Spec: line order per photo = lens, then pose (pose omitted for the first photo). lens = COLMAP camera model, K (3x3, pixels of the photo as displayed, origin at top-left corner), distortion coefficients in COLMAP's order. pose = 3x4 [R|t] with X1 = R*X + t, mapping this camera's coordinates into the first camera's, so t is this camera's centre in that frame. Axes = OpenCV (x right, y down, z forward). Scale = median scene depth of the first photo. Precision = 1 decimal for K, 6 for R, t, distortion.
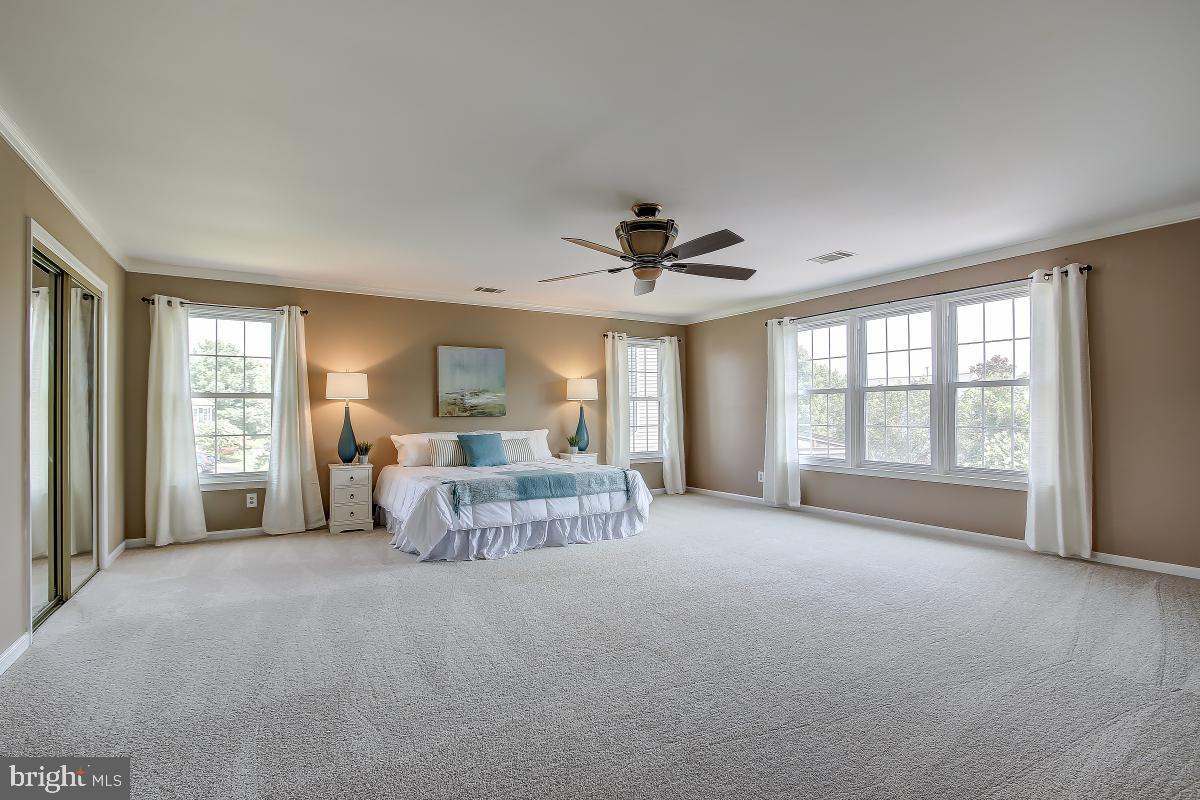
lens RADIAL K [[561.8, 0, 598.5], [0, 561.8, 403.1], [0, 0, 1]] dist [-0.015778, -0.000492]
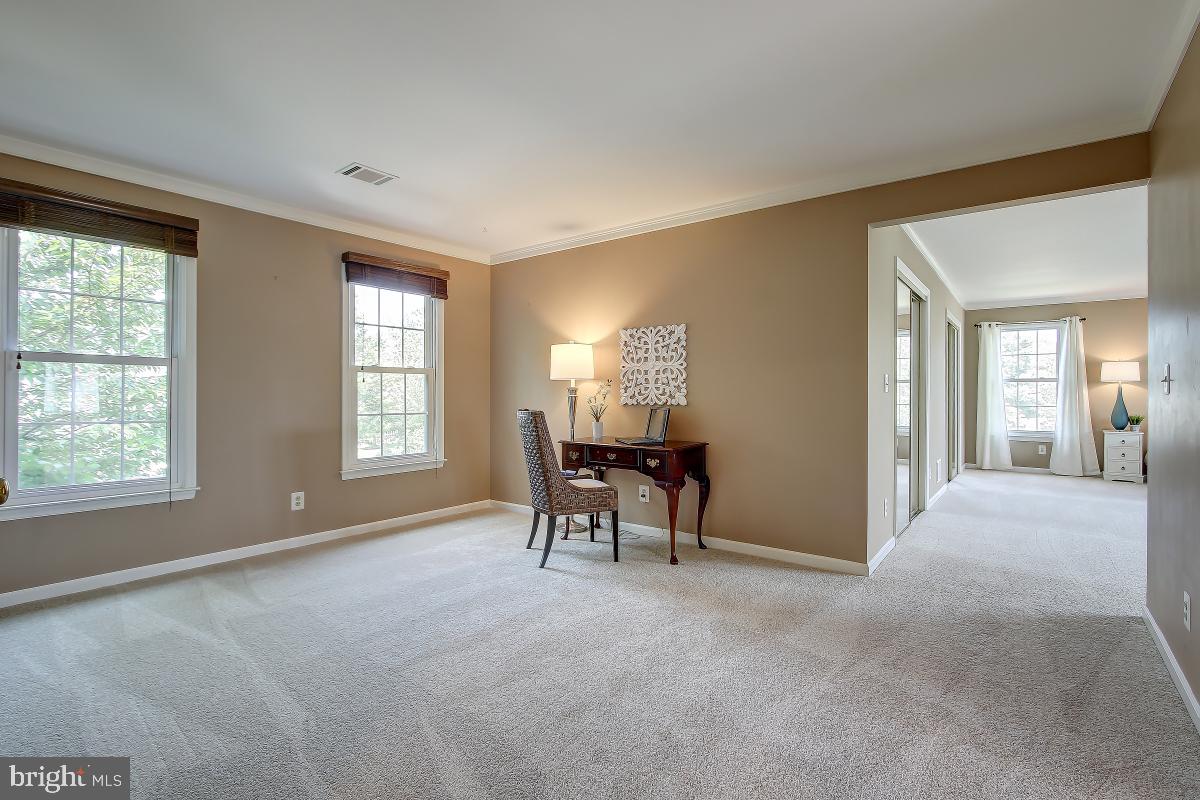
lens RADIAL K [[561.8, 0, 609.1], [0, 561.8, 394.9], [0, 0, 1]] dist [-0.015778, -0.000492]
pose [[0.370575, 0.010875, -0.928739, 0.324436], [0.009729, 0.999831, 0.015590, -0.008351], [0.928752, -0.014813, 0.370406, -0.613824]]
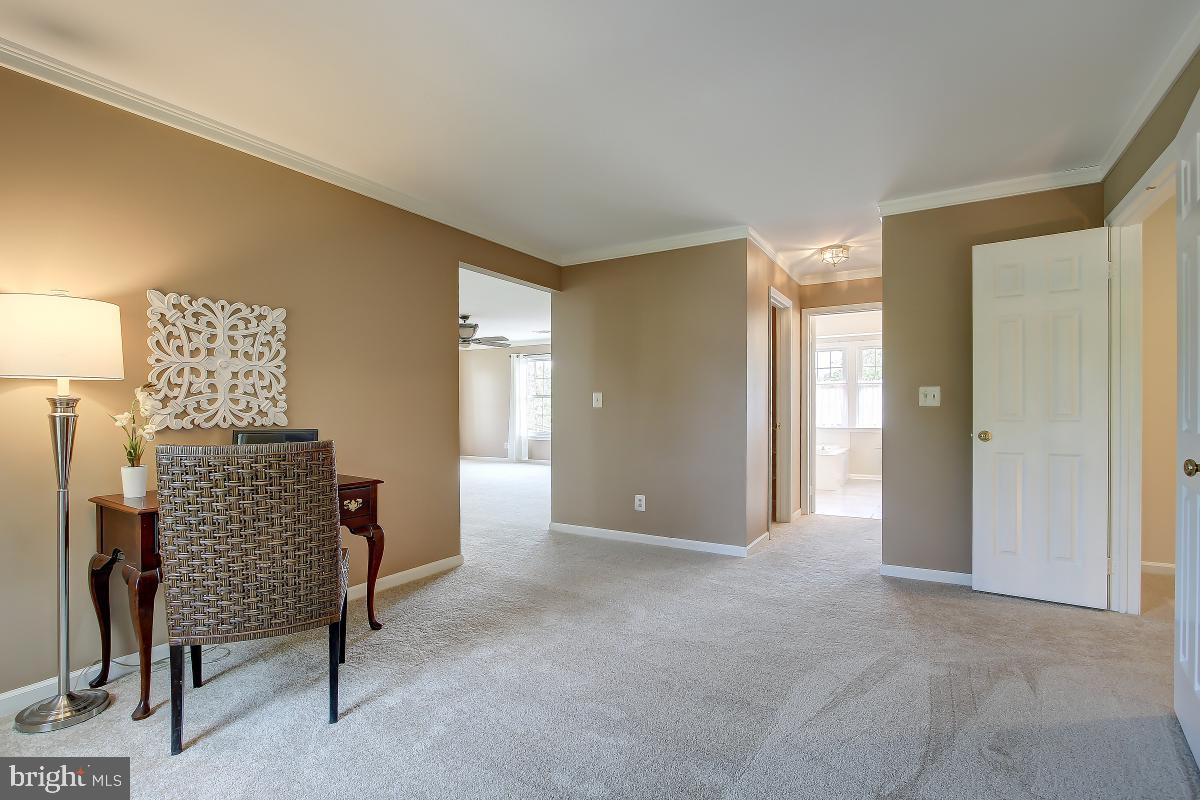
lens RADIAL K [[561.8, 0, 604.5], [0, 561.8, 405.3], [0, 0, 1]] dist [-0.015778, -0.000492]
pose [[0.888331, 0.005055, 0.459176, -0.294746], [-0.008283, 0.999953, 0.005016, -0.005879], [-0.459129, -0.008259, 0.888331, -0.837041]]
